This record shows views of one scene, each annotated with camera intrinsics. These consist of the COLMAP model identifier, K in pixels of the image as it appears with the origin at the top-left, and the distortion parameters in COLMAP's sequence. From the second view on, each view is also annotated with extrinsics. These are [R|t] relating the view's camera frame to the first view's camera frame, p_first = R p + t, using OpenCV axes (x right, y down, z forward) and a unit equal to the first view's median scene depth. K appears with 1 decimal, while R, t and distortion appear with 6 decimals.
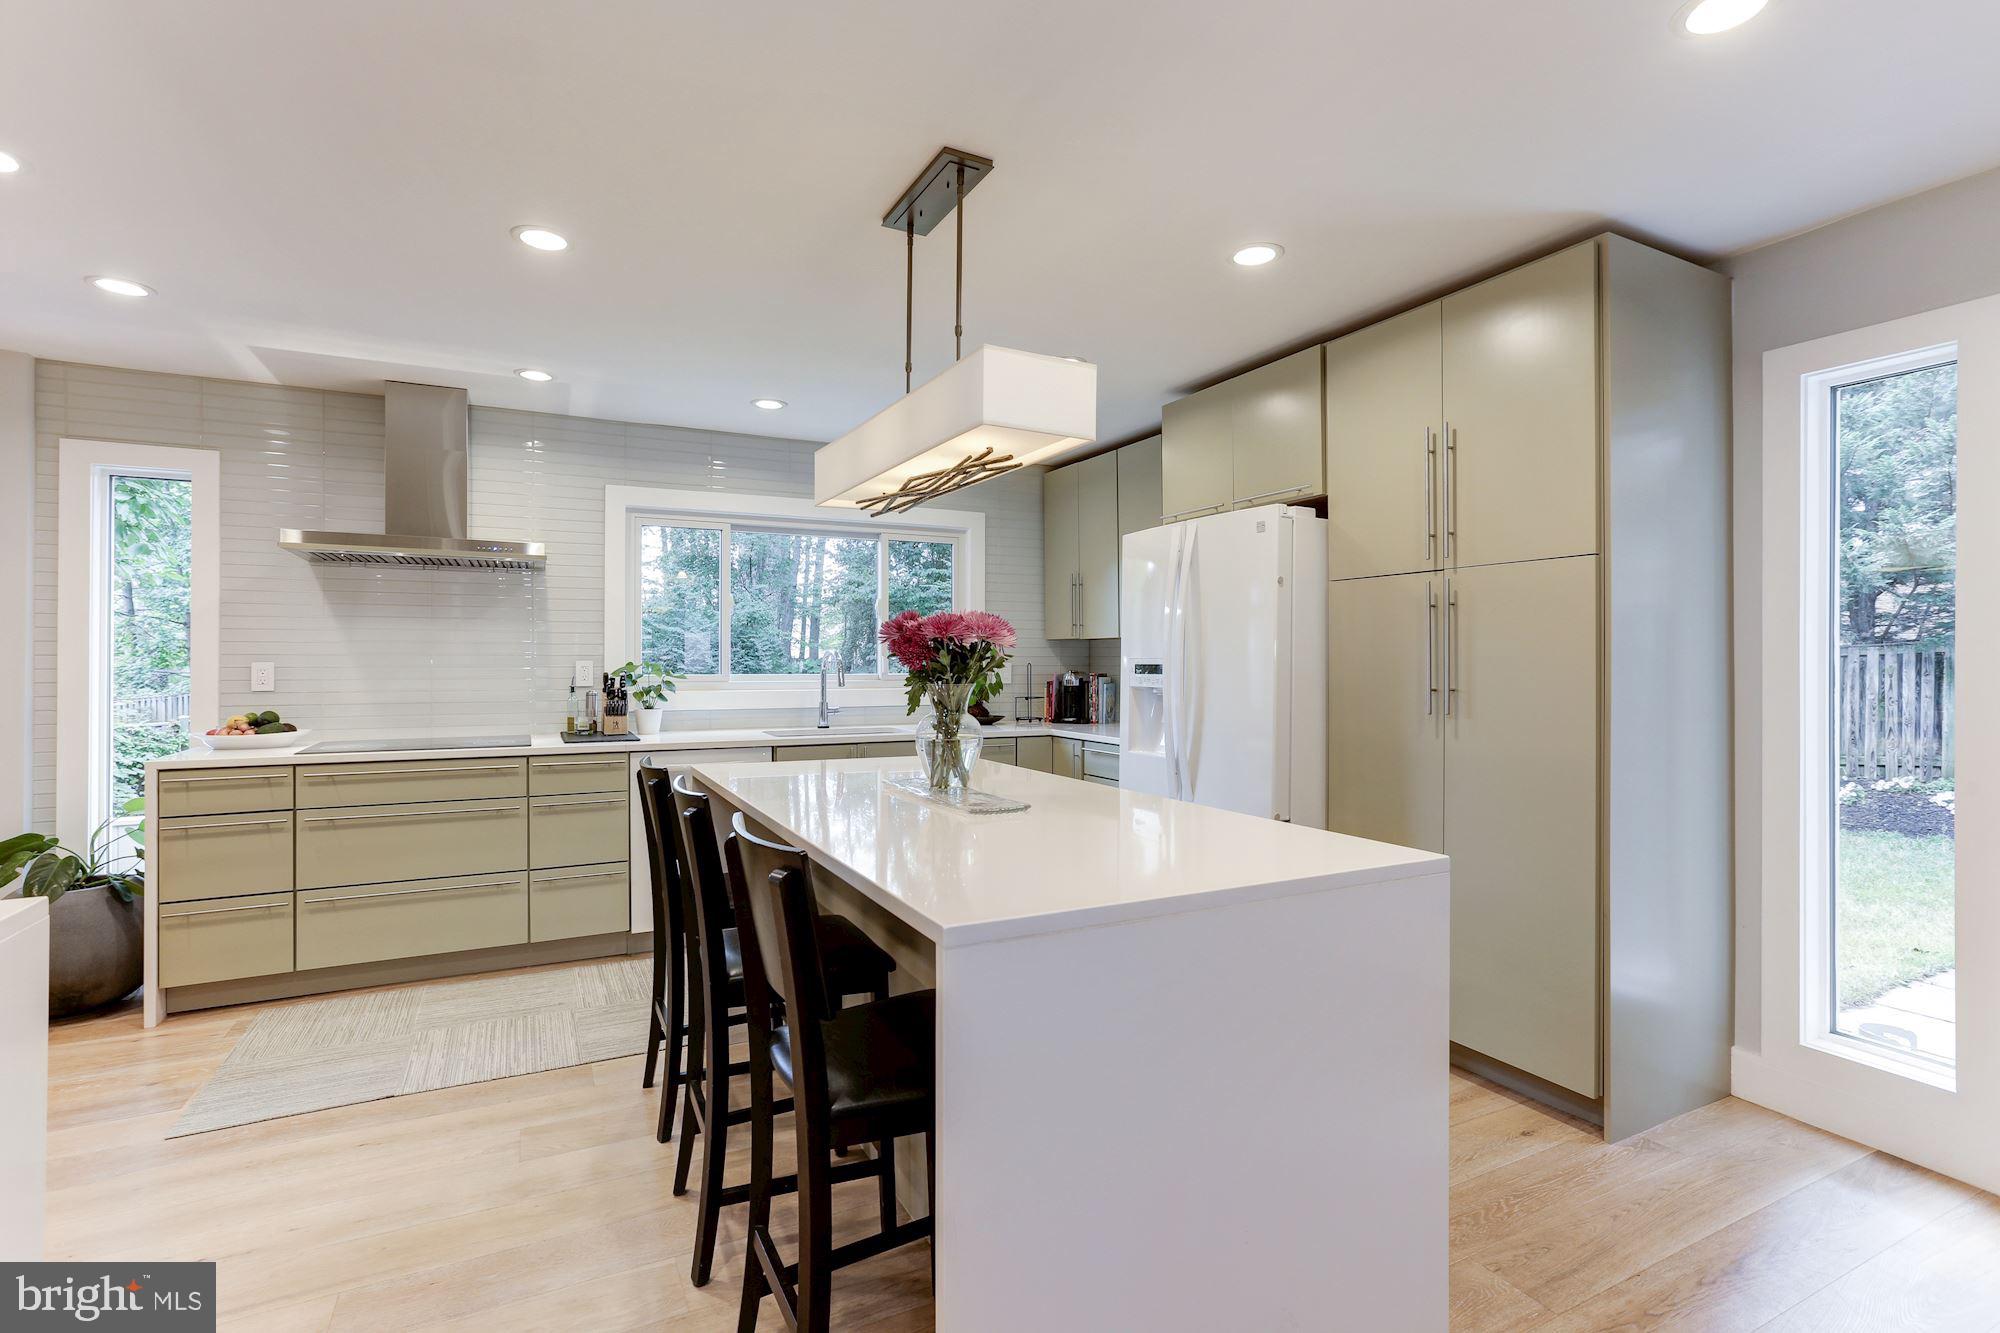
lens RADIAL K [[940.4, 0, 1021.9], [0, 940.4, 655.4], [0, 0, 1]] dist [-0.032525, -0.000016]
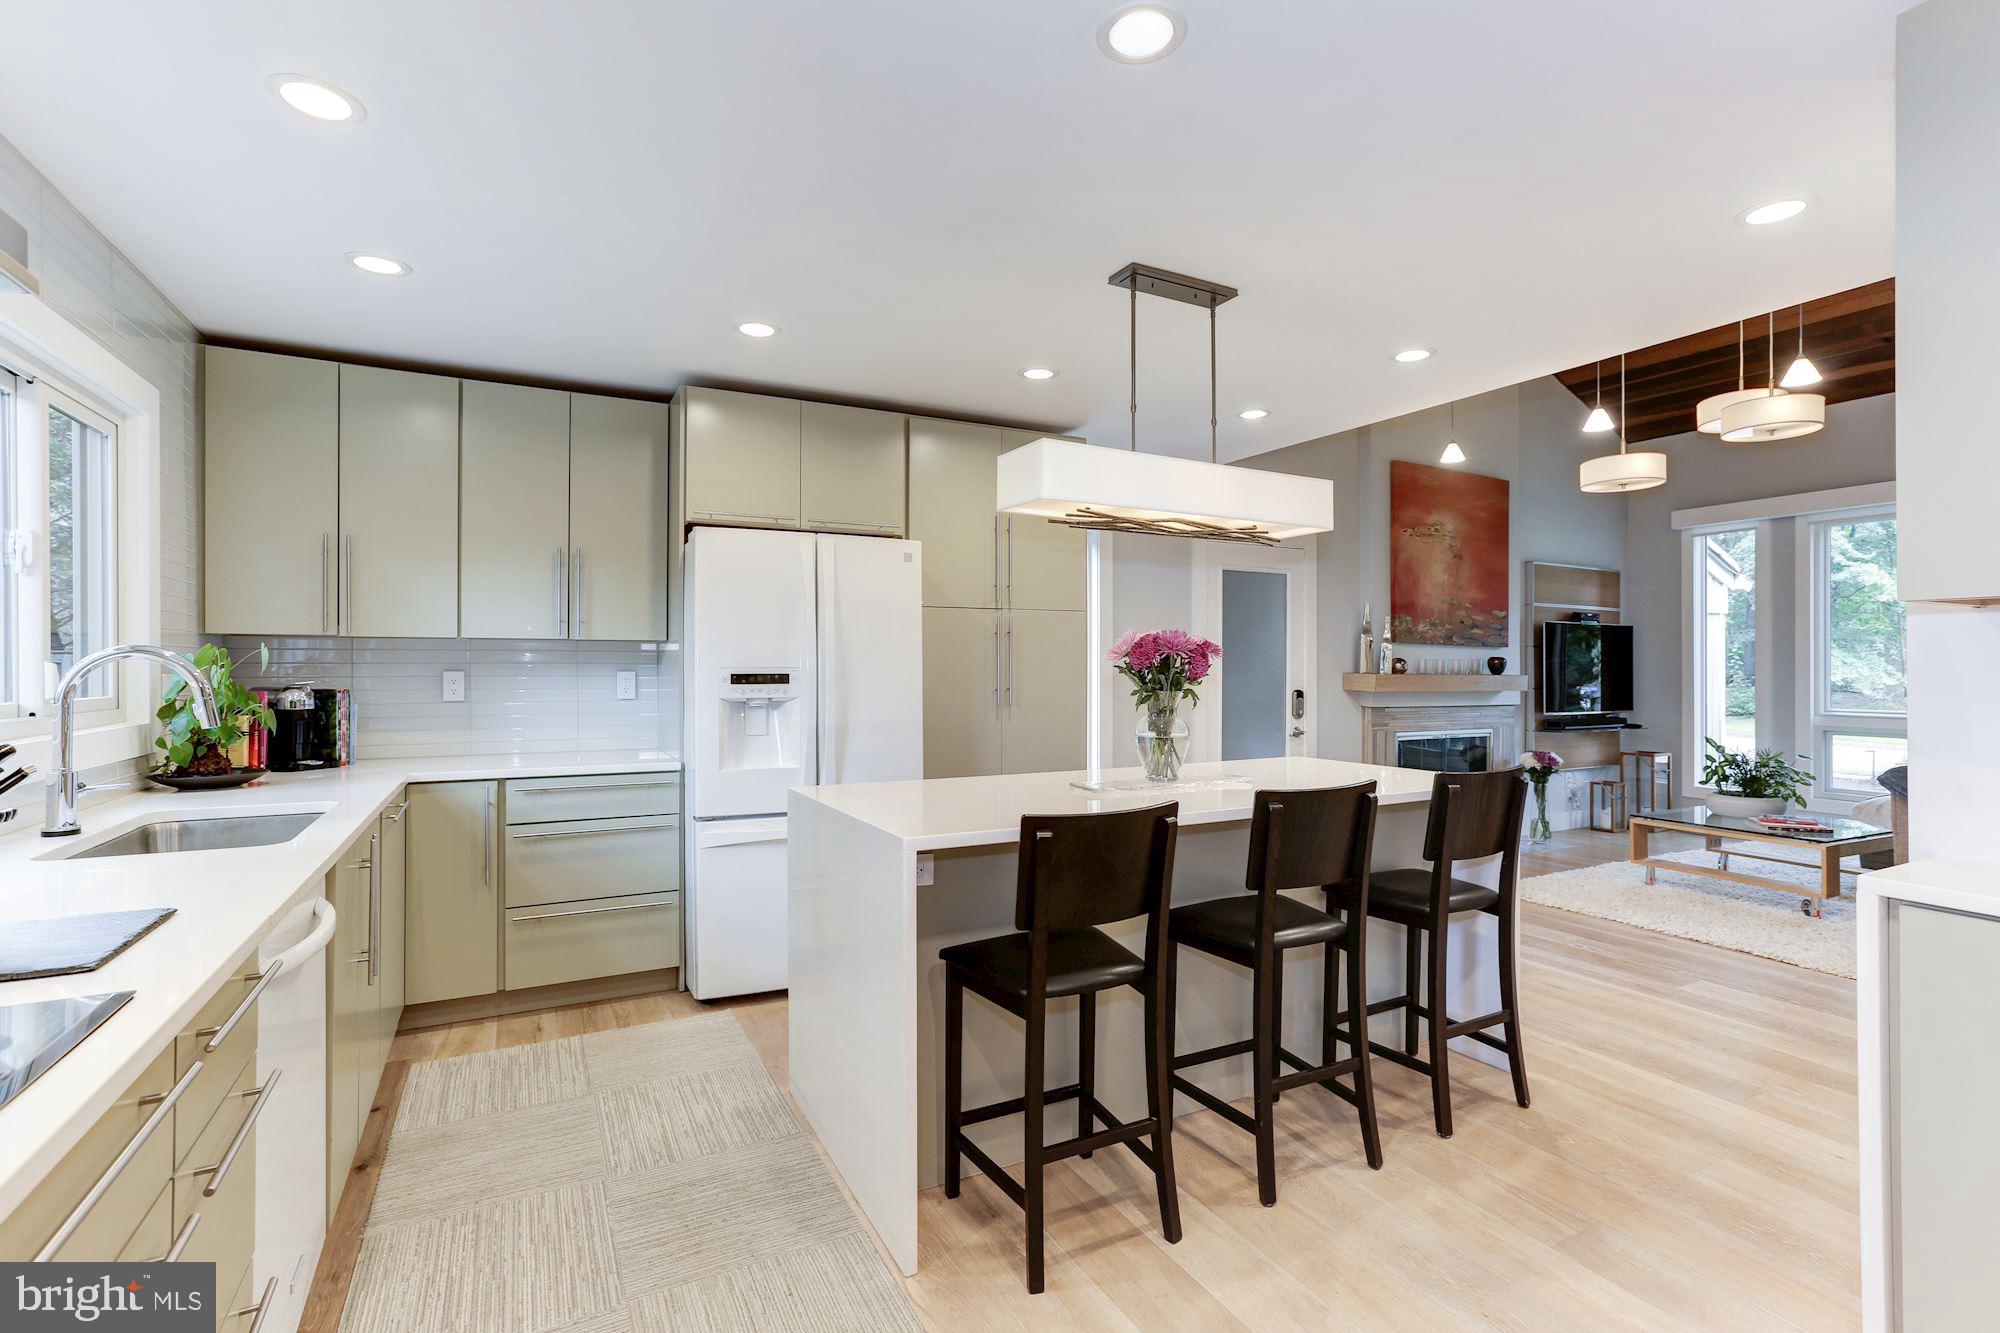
lens RADIAL K [[941.0, 0, 1006.0], [0, 941.0, 660.0], [0, 0, 1]] dist [-0.055222, 0.037826]
pose [[0.004830, 0.004733, 0.999977, -0.705799], [-0.007075, 0.999964, -0.004699, -0.001735], [-0.999963, -0.007052, 0.004863, 0.655243]]
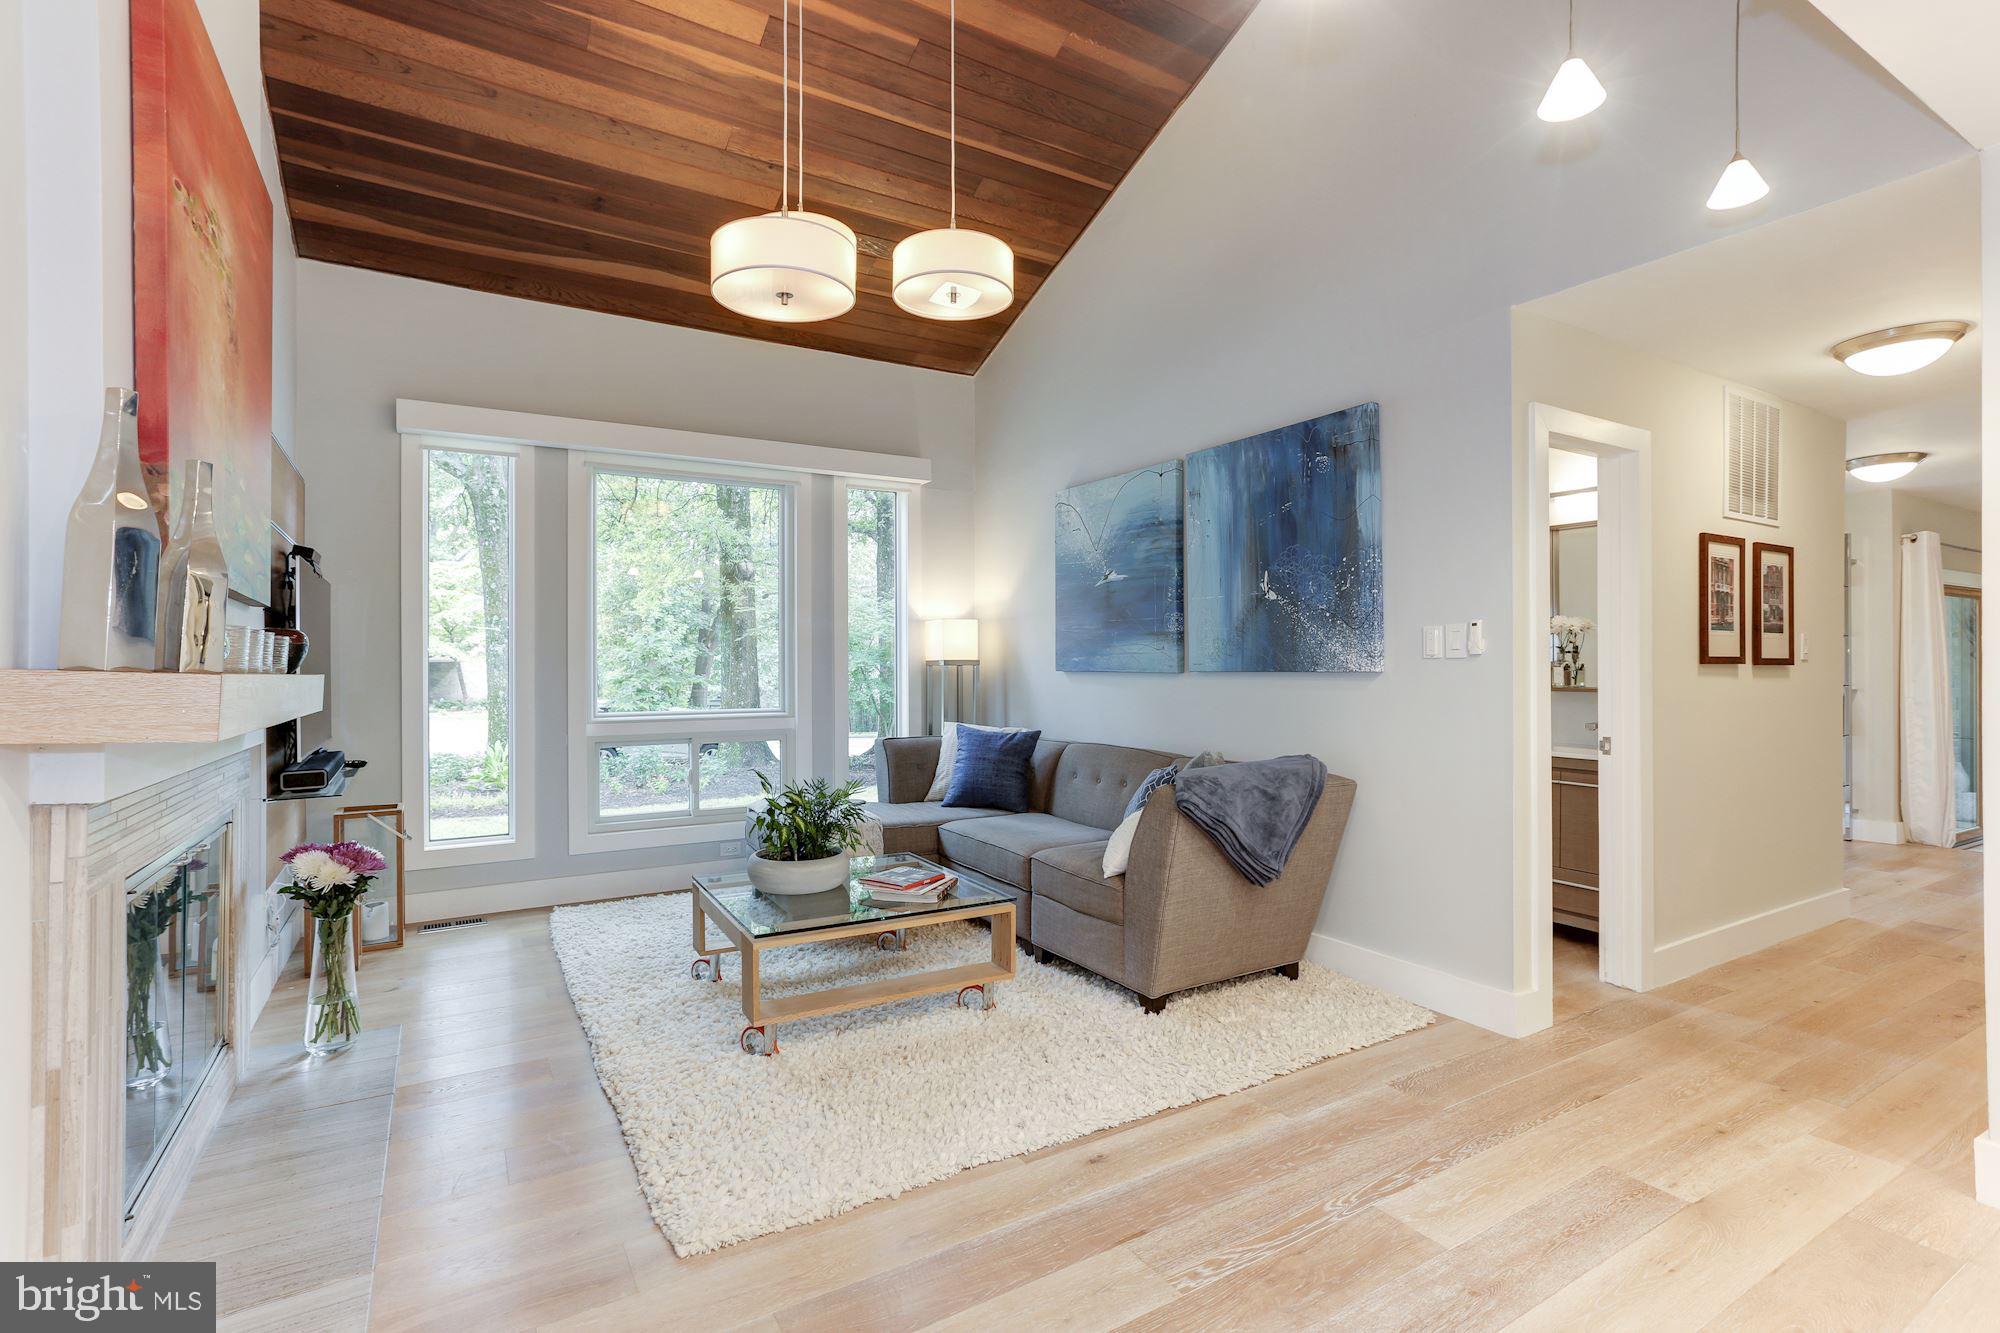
lens RADIAL K [[927.5, 0, 1003.4], [0, 927.5, 661.4], [0, 0, 1]] dist [-0.043191, 0.027360]
pose [[-0.998819, 0.003107, -0.048478, 0.404944], [0.003461, 0.999968, -0.007223, 0.007790], [0.048454, -0.007383, -0.998798, 0.472408]]
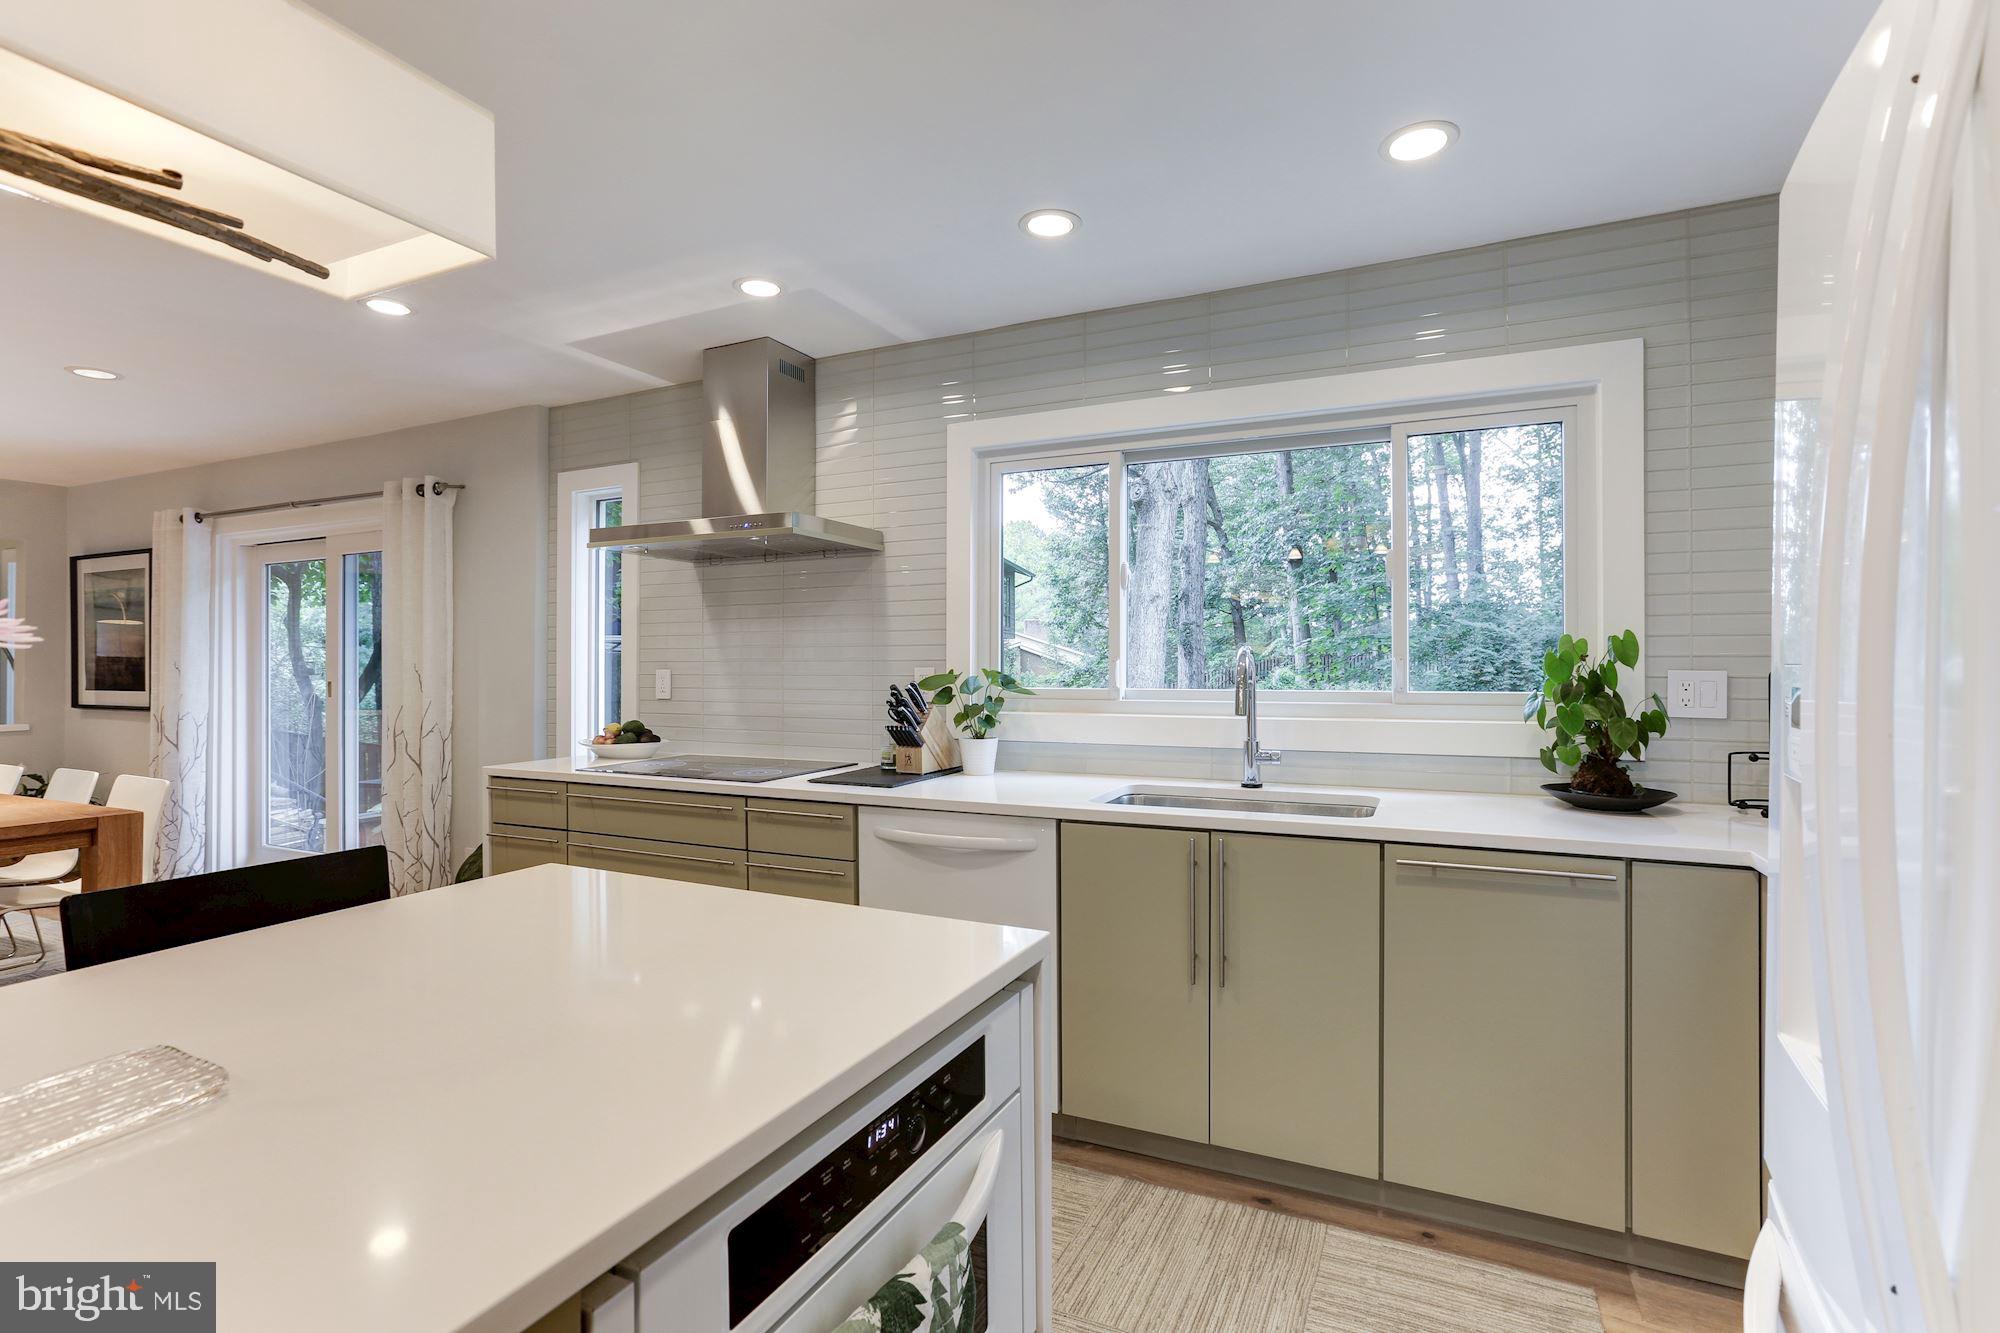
lens RADIAL K [[928.9, 0, 1014.7], [0, 928.9, 655.6], [0, 0, 1]] dist [-0.045409, 0.025600]
pose [[0.601105, -0.008691, -0.799123, 0.167939], [0.007465, 0.999958, -0.005260, 0.000627], [0.799135, -0.002803, 0.601145, 0.625428]]
